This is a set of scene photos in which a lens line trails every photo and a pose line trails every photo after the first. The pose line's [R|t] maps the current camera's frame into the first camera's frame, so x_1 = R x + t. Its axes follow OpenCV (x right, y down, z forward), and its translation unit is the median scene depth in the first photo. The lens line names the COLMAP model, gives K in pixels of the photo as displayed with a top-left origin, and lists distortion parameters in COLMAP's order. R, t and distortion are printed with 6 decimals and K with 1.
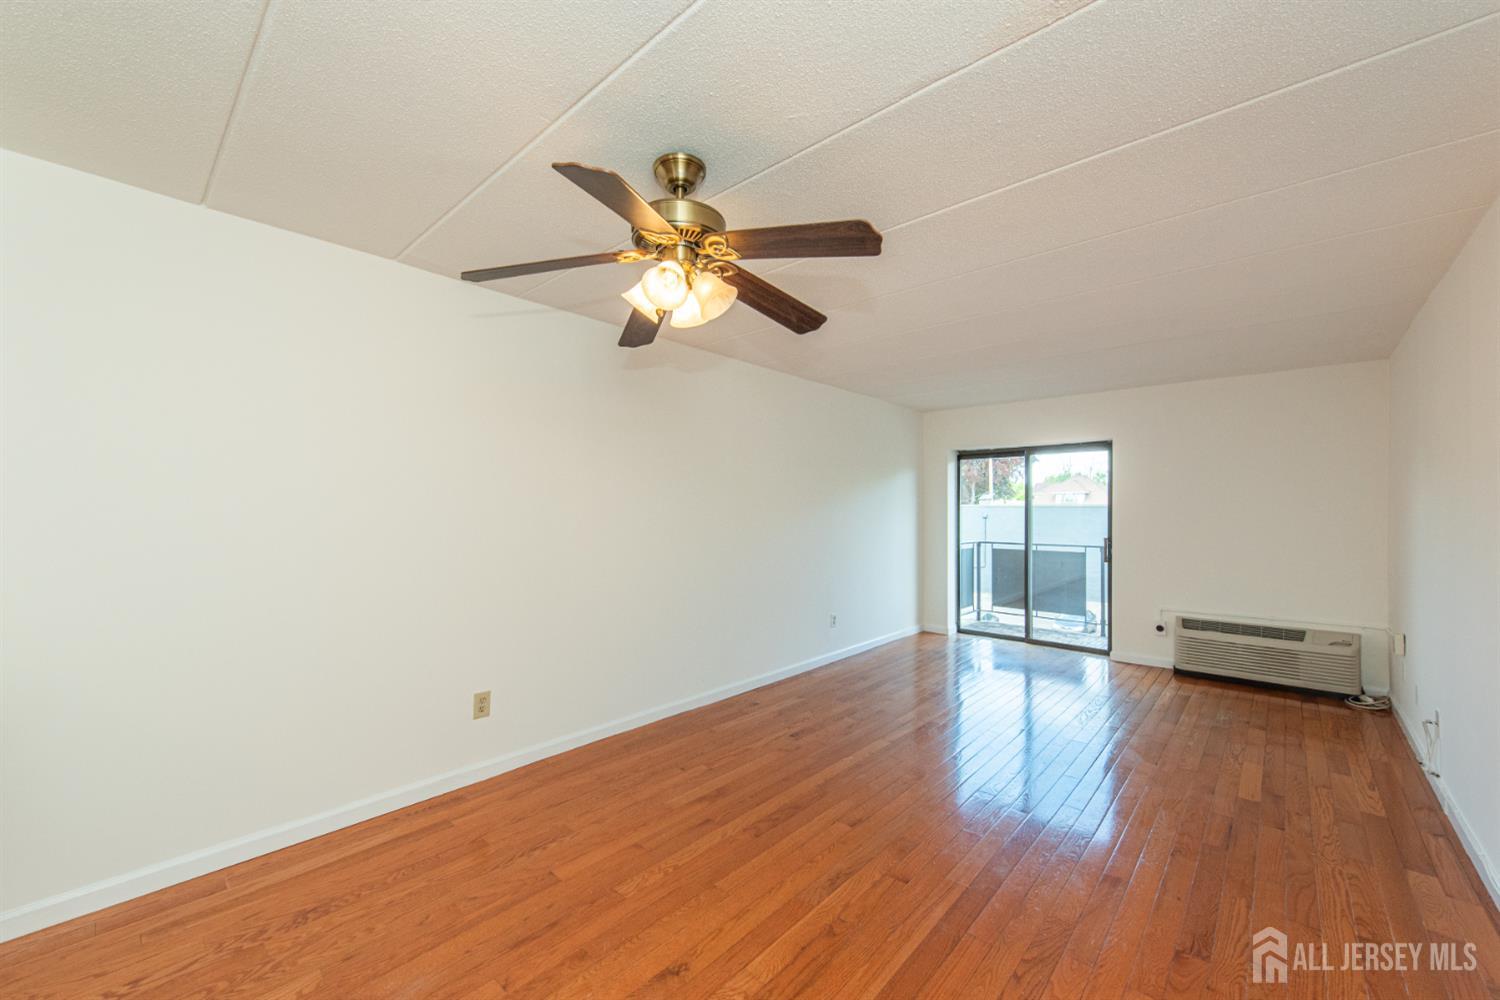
lens RADIAL K [[605.1, 0, 744.7], [0, 605.1, 509.0], [0, 0, 1]] dist [-0.001860, -0.000114]
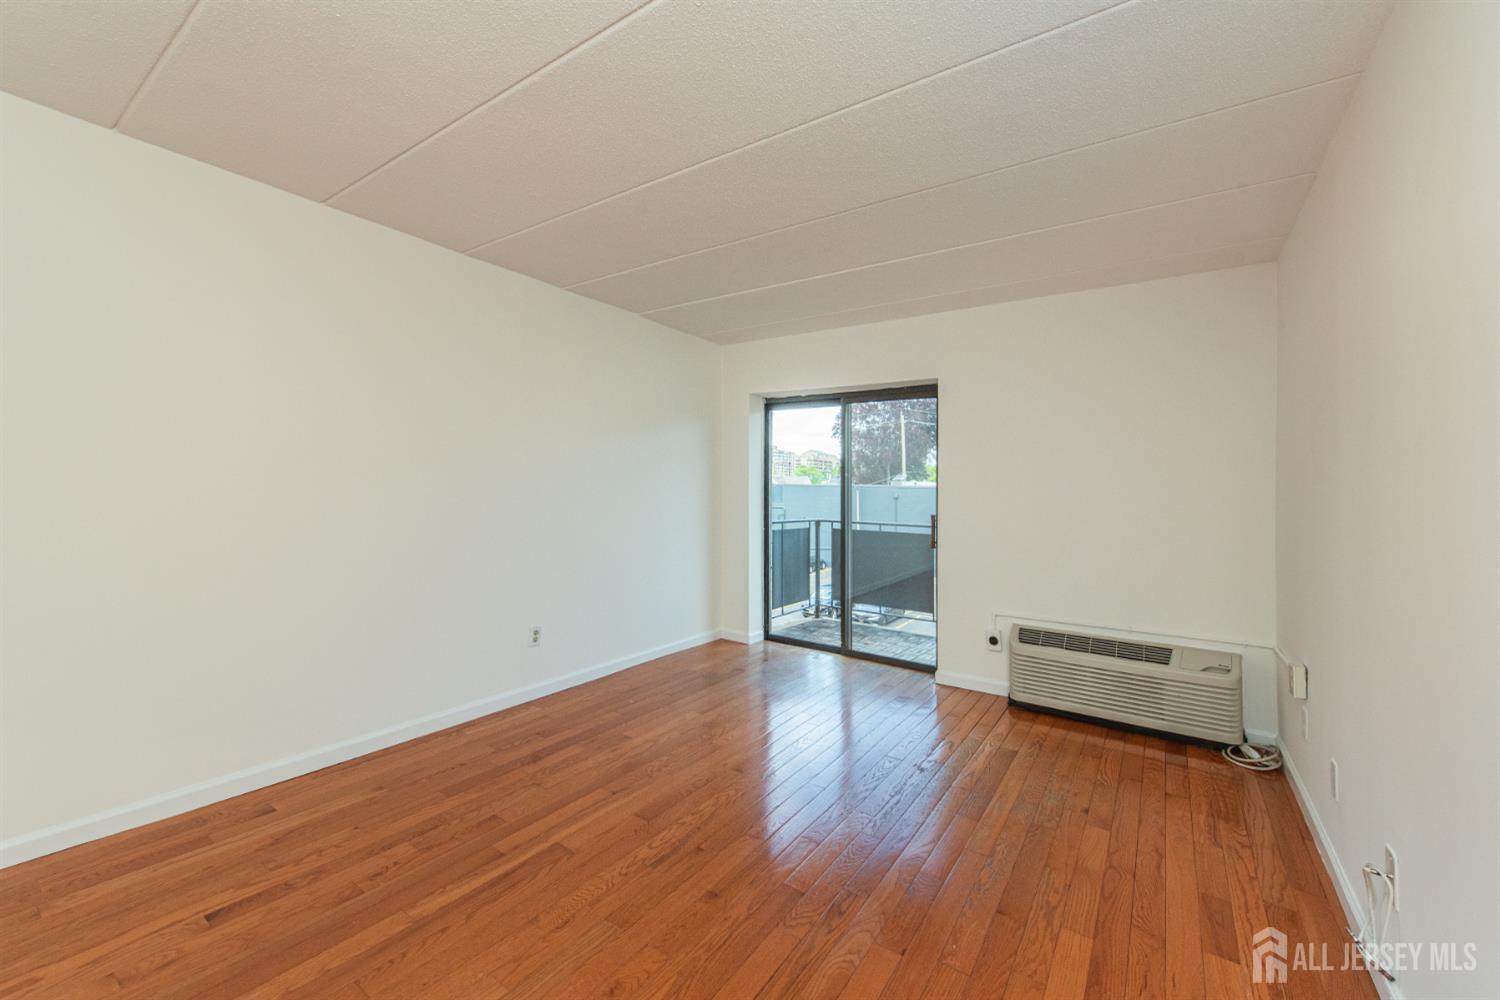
lens RADIAL K [[589.4, 0, 783.1], [0, 589.4, 477.2], [0, 0, 1]] dist [0.000076, -0.000462]
pose [[0.988136, 0.019776, 0.152304, 0.351424], [-0.016642, 0.999623, -0.021824, 0.024156], [-0.152678, 0.019030, 0.988093, 0.365102]]
